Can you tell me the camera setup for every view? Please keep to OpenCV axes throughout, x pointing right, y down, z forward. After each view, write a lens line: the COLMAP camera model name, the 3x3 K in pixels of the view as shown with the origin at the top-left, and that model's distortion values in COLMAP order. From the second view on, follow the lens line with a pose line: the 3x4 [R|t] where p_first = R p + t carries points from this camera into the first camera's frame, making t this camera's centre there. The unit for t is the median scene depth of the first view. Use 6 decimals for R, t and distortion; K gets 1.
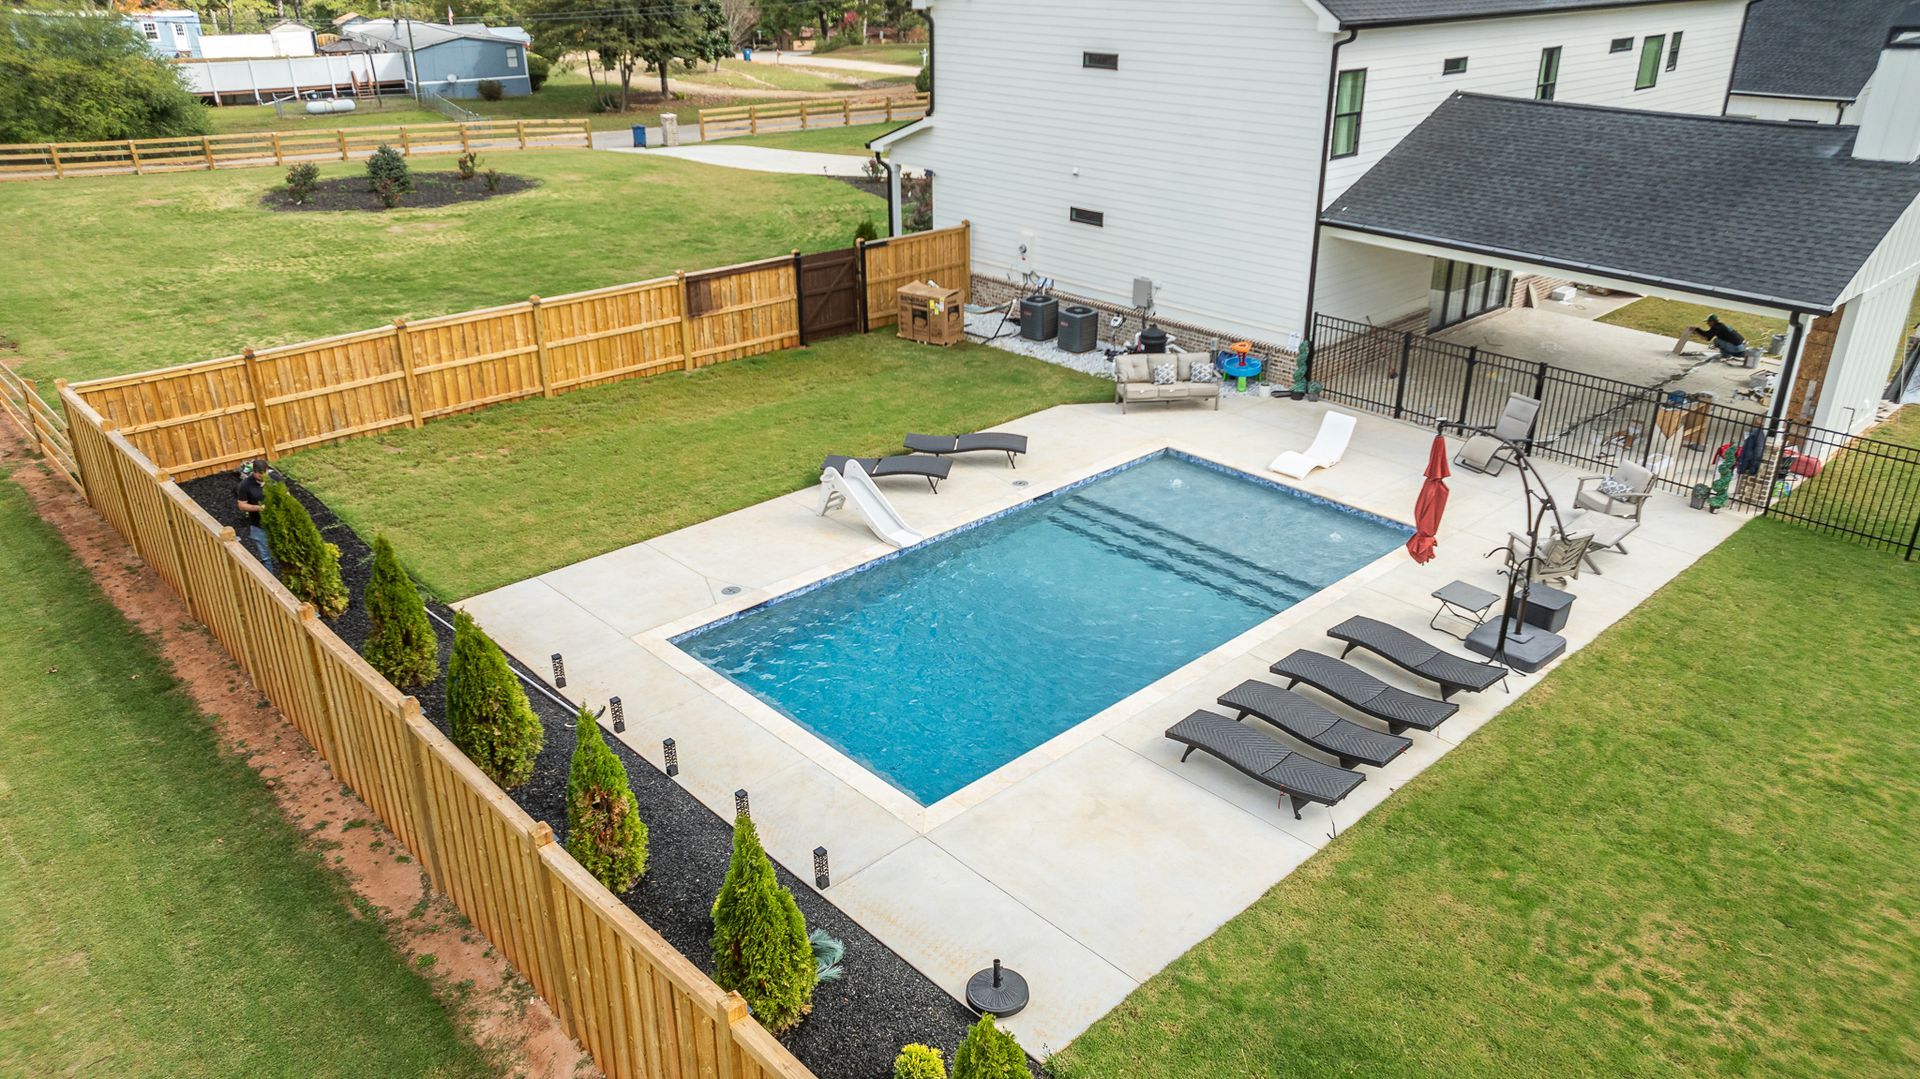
lens RADIAL K [[1352.3, 0, 959.1], [0, 1352.3, 534.8], [0, 0, 1]] dist [-0.017133, 0.004026]
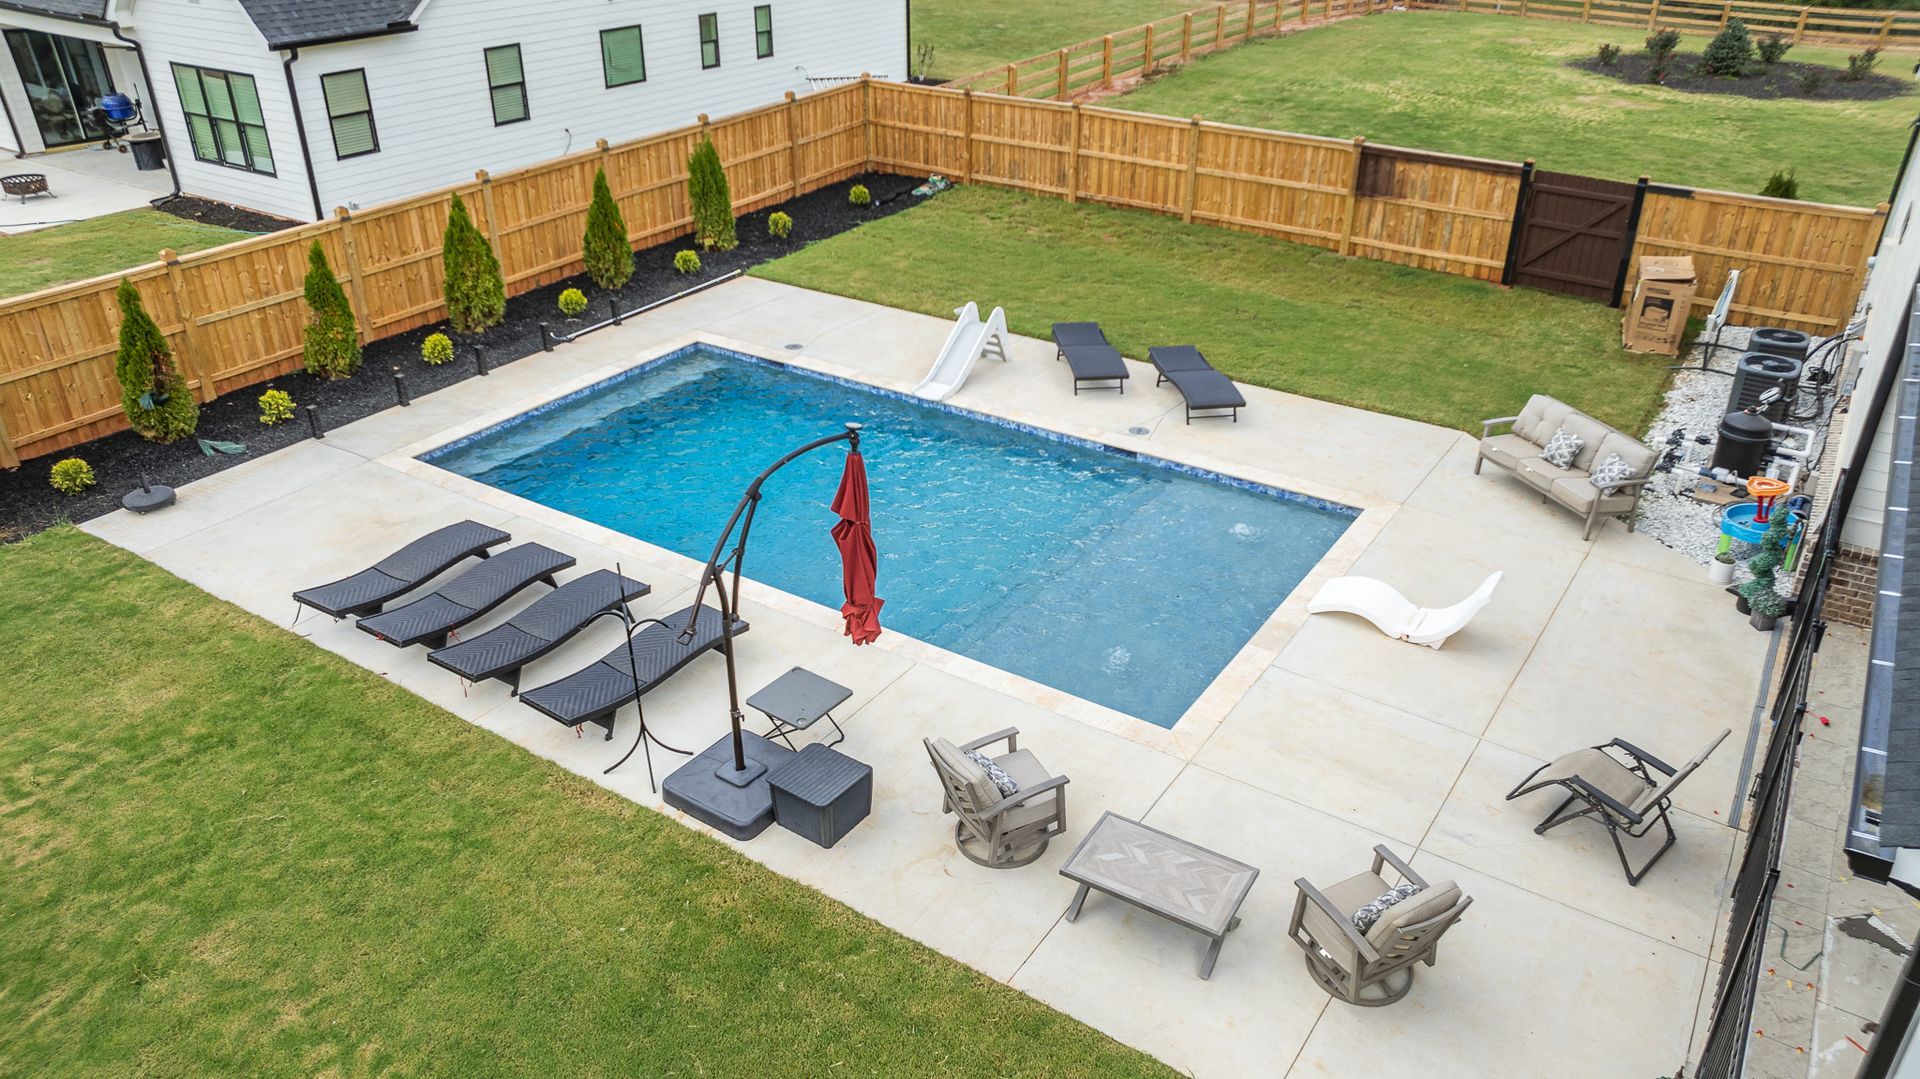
lens RADIAL K [[1352.3, 0, 959.1], [0, 1352.3, 534.8], [0, 0, 1]] dist [-0.017133, 0.004026]
pose [[0.234063, 0.459279, -0.856900, 0.605983], [-0.400625, 0.848637, 0.345419, -0.181896], [0.885841, 0.262445, 0.382633, 0.534294]]
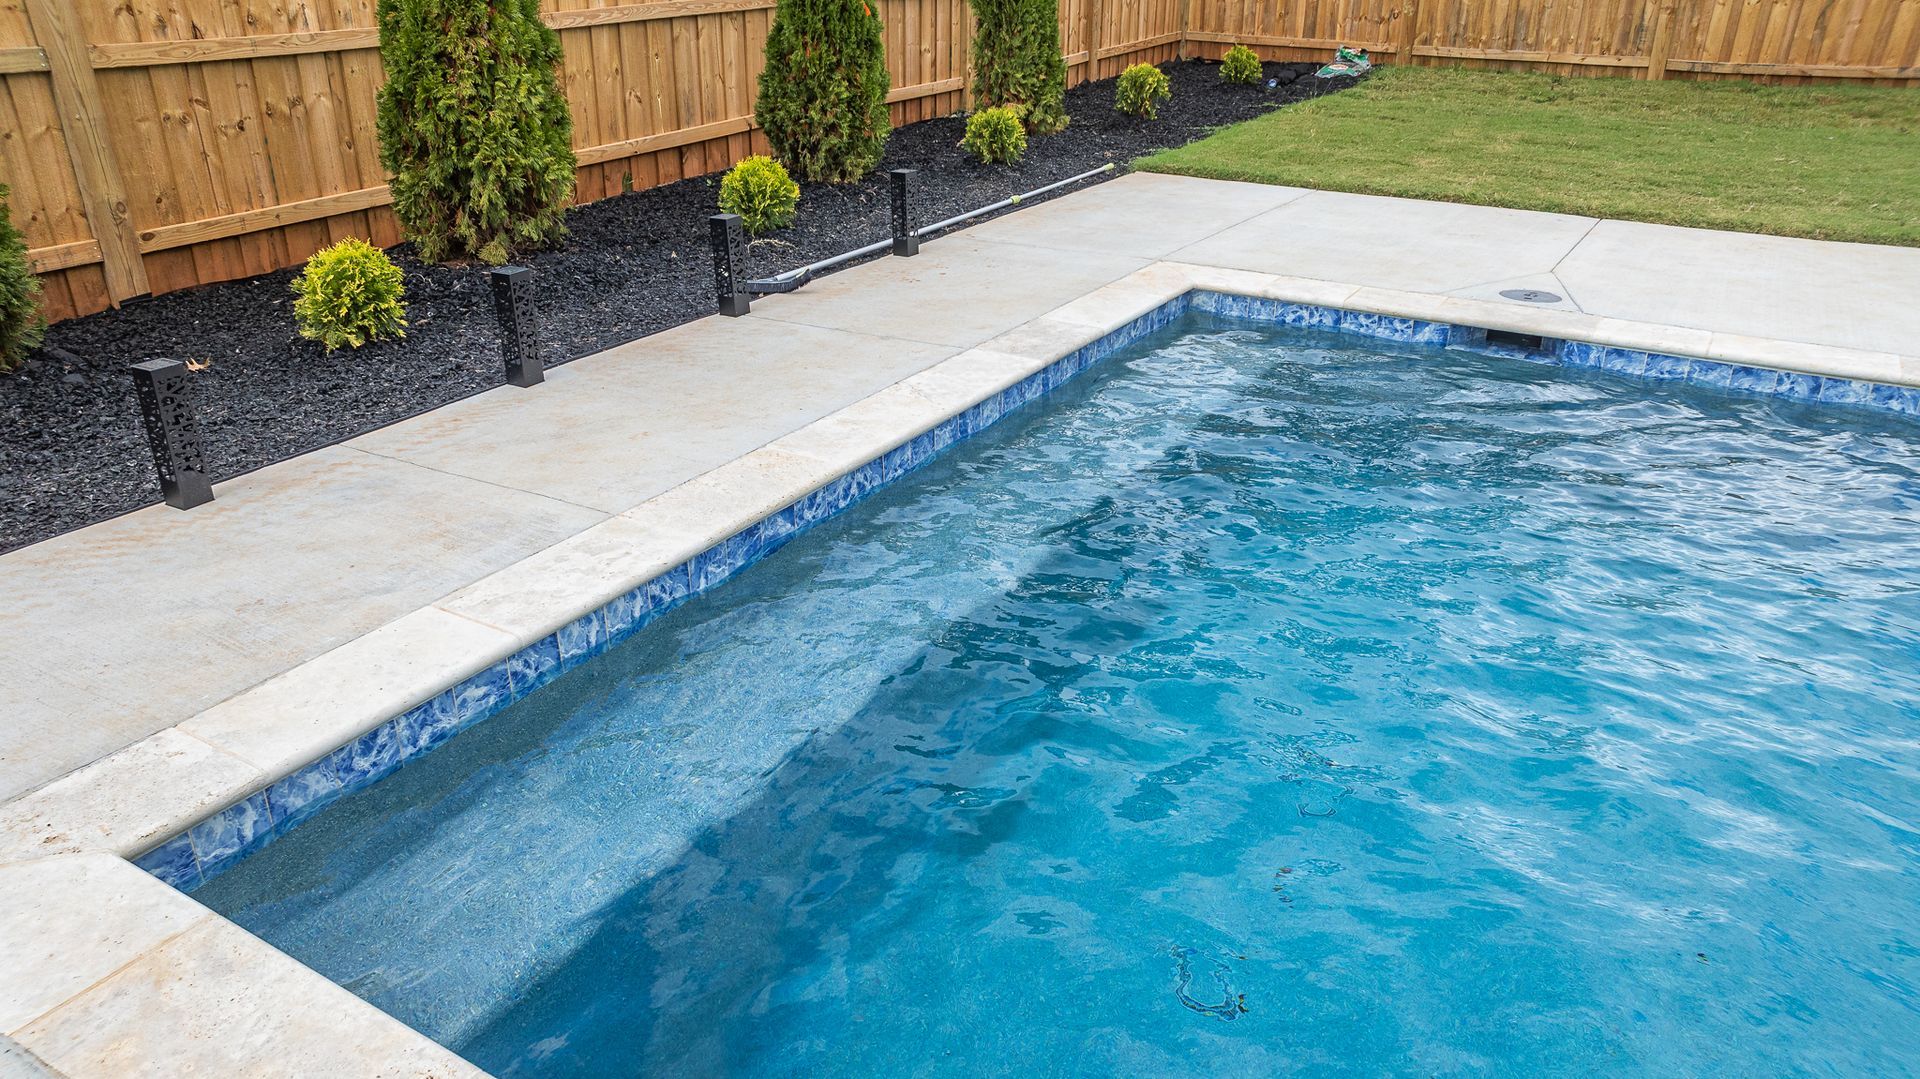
lens RADIAL K [[1358.2, 0, 960.0], [0, 1358.2, 539.5], [0, 0, 1]] dist [-0.050463, 0.061910]
pose [[0.271160, 0.401870, -0.874627, 0.075159], [-0.397865, 0.874207, 0.278327, 0.040941], [0.876456, 0.272512, 0.396940, 0.547131]]
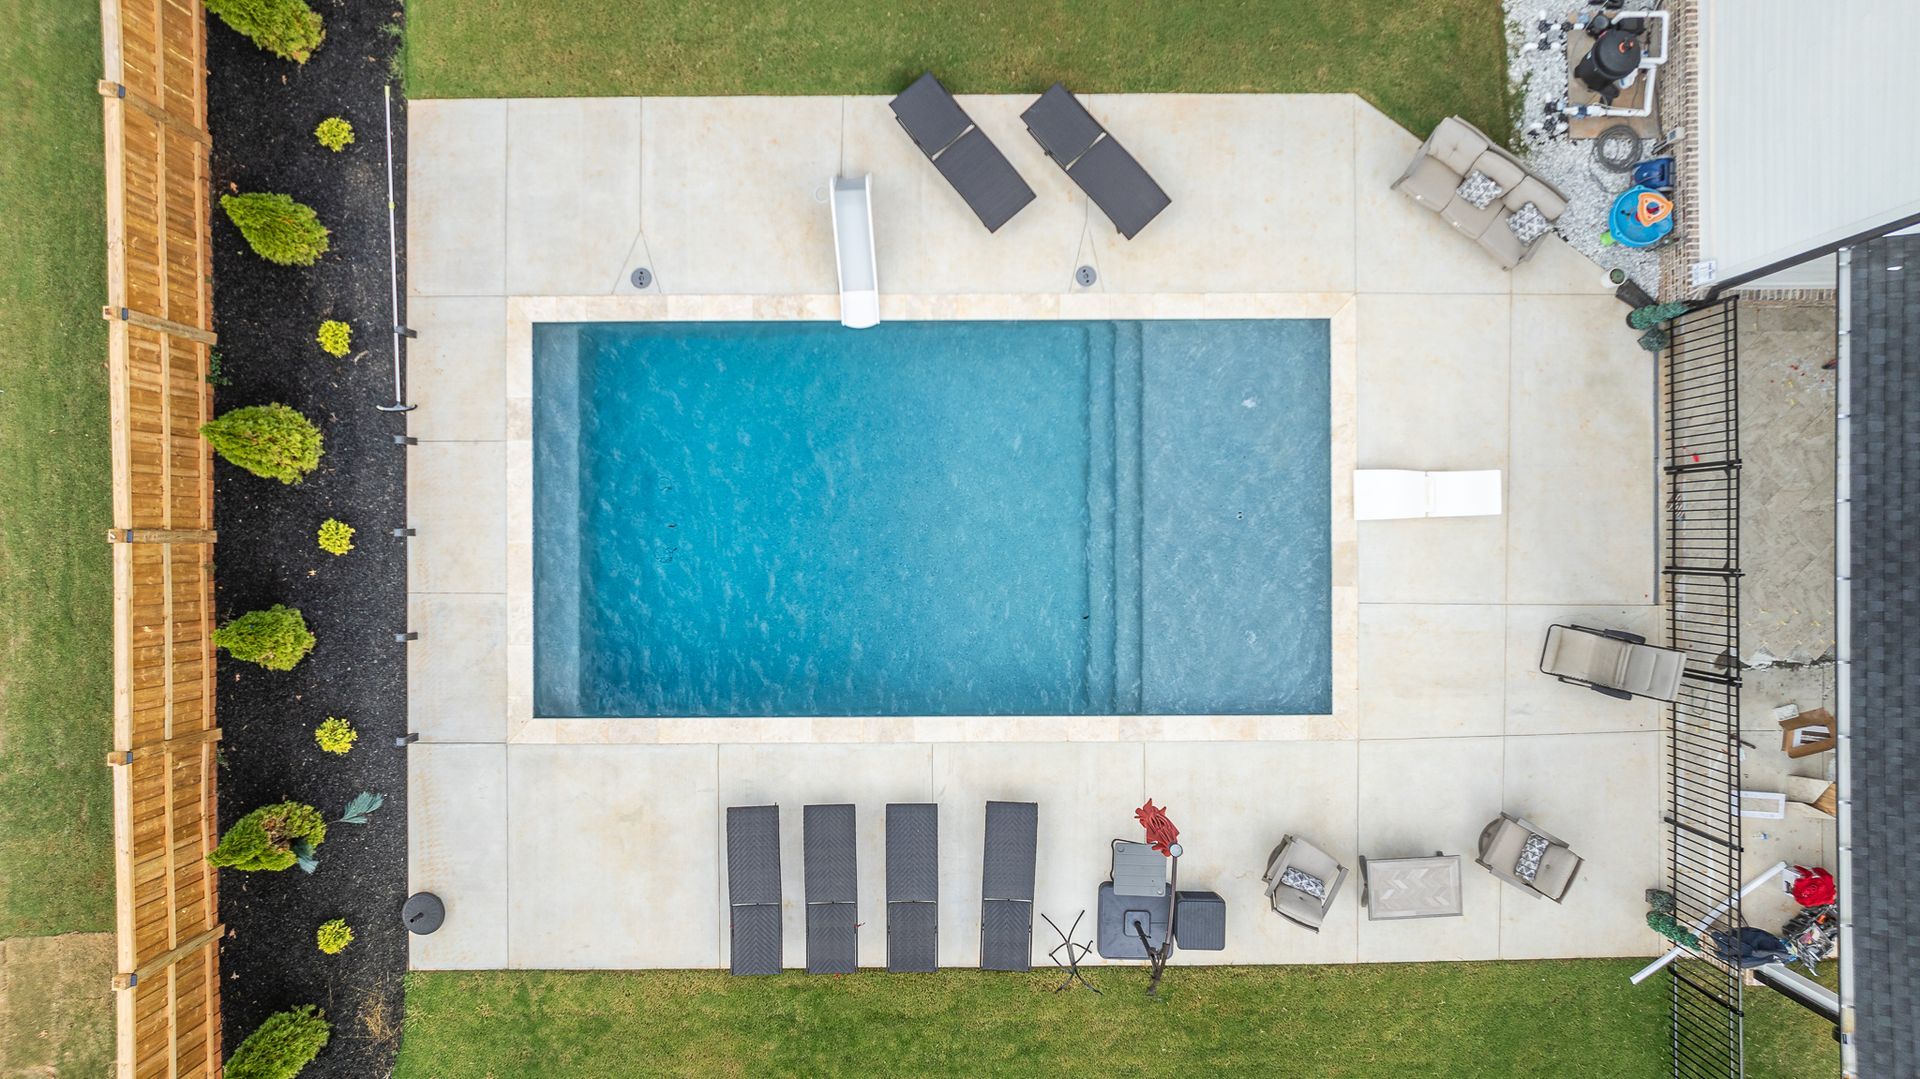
lens RADIAL K [[1364.2, 0, 952.0], [0, 1364.2, 535.5], [0, 0, 1]] dist [-0.035333, 0.046643]
pose [[0.733910, 0.679247, 0.000970, 0.075855], [-0.279943, 0.301170, 0.911553, -0.582108], [0.618877, -0.669269, 0.411182, 0.452281]]
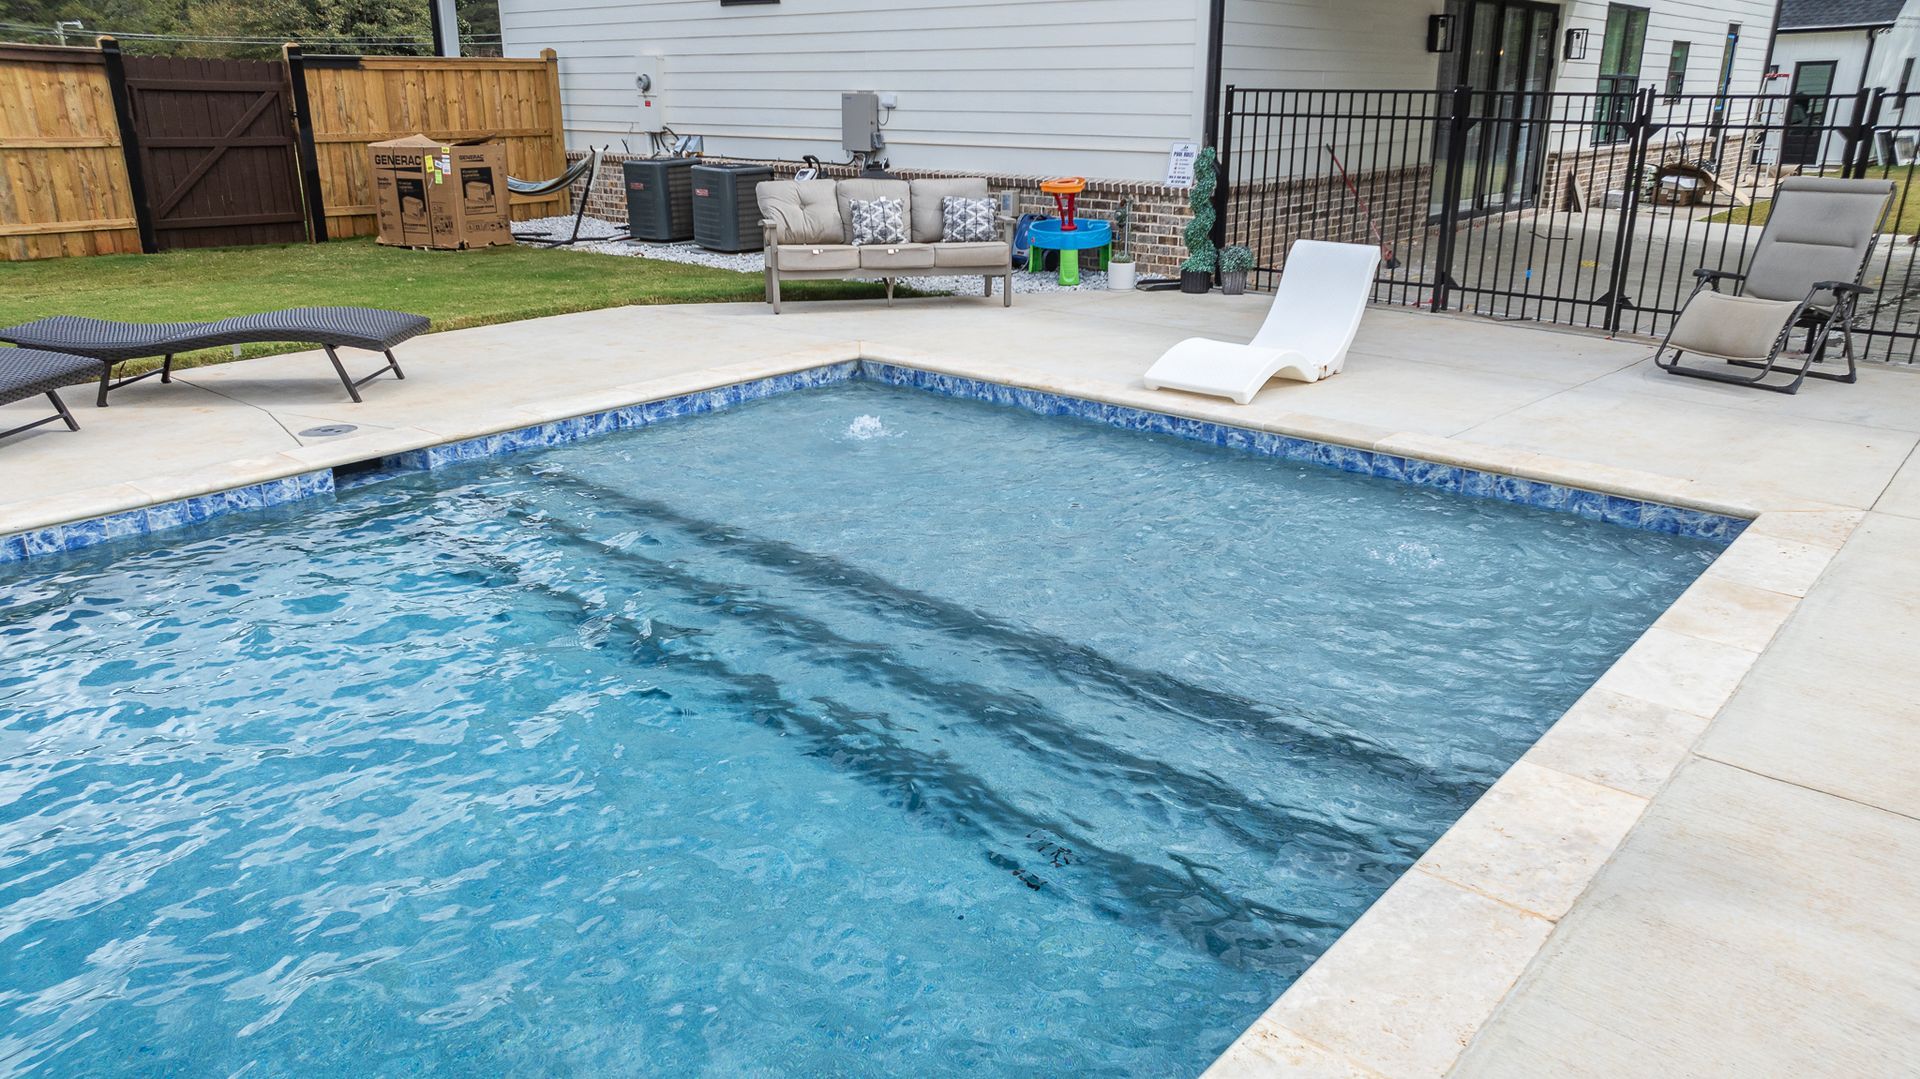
lens RADIAL K [[1352.3, 0, 959.1], [0, 1352.3, 534.8], [0, 0, 1]] dist [-0.017133, 0.004026]
pose [[0.994701, -0.027103, 0.099176, 0.130792], [0.037067, 0.994292, -0.100044, 0.016786], [-0.095898, 0.103190, 0.990028, 0.591505]]
